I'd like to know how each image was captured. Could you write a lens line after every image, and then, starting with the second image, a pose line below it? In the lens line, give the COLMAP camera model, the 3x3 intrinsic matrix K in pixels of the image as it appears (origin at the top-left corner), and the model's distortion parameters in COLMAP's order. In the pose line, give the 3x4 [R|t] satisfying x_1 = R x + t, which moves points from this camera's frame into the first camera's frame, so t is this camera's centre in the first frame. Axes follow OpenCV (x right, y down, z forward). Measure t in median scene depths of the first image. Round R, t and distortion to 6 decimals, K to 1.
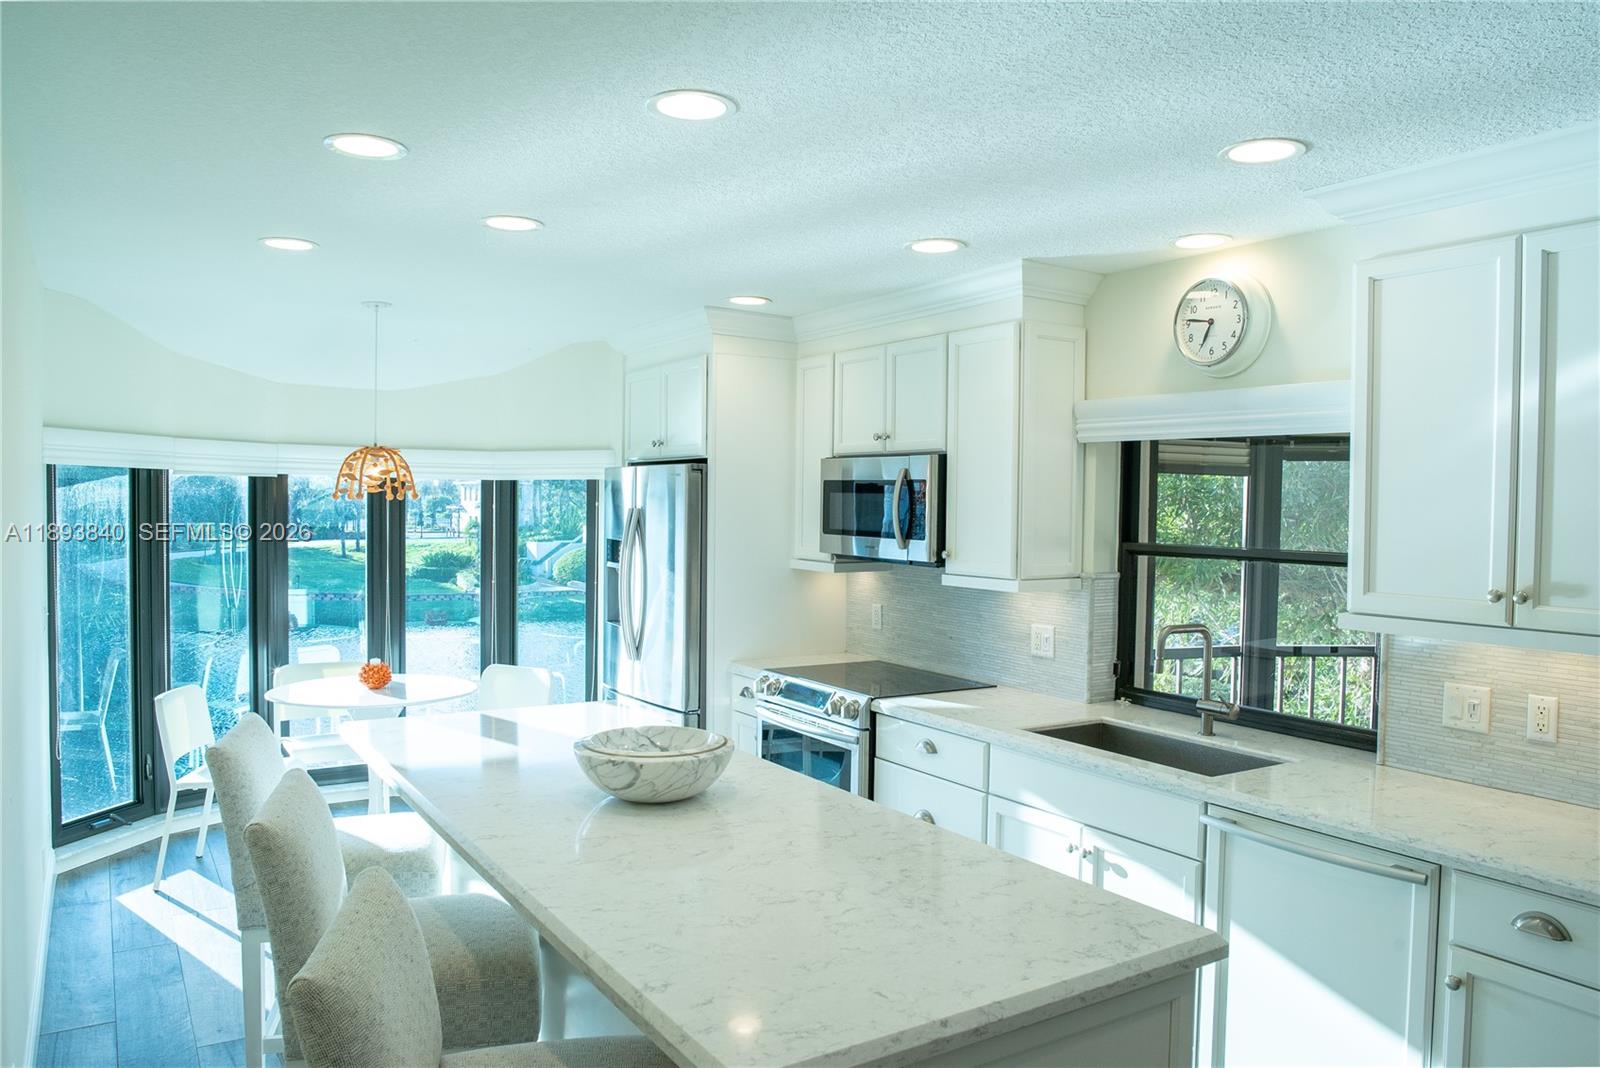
lens RADIAL K [[1131.7, 0, 800.0], [0, 1131.7, 534.0], [0, 0, 1]] dist [-0.077911, 0.039420]
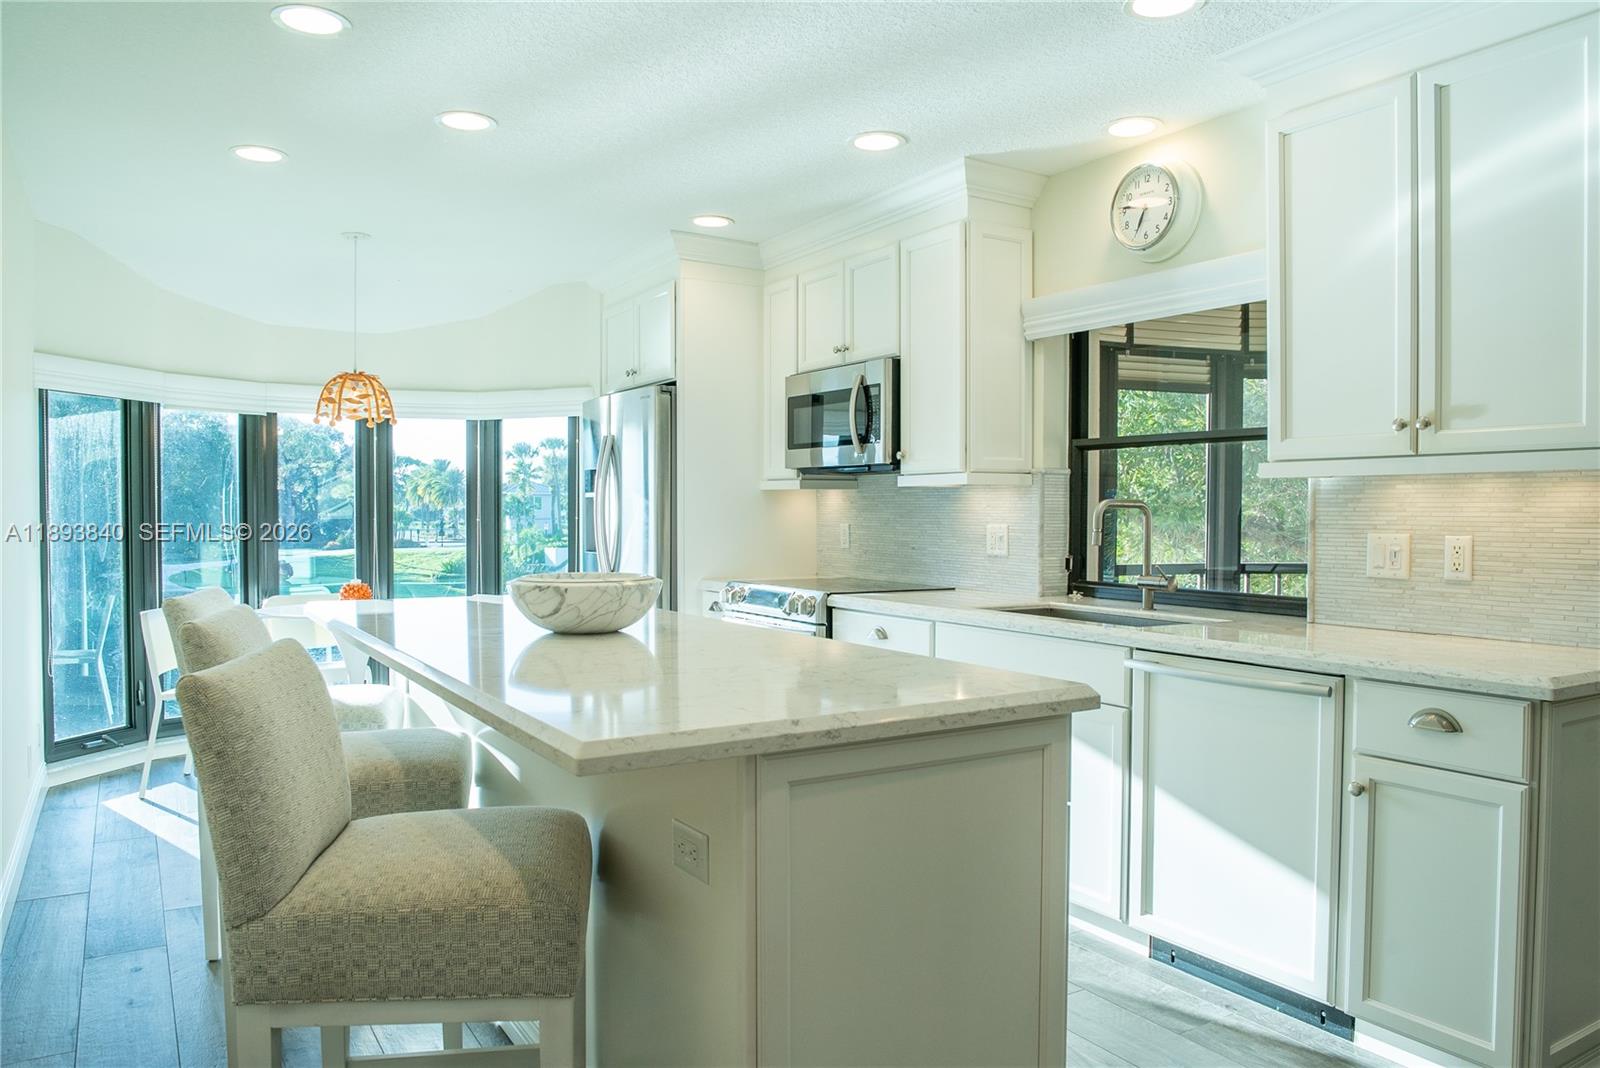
lens RADIAL K [[1124.8, 0, 800.0], [0, 1124.8, 534.0], [0, 0, 1]] dist [-0.080534, 0.043816]
pose [[0.999797, -0.010360, -0.017274, 0.056200], [0.010209, 0.999909, -0.008830, 0.099648], [0.017364, 0.008652, 0.999812, -0.018555]]
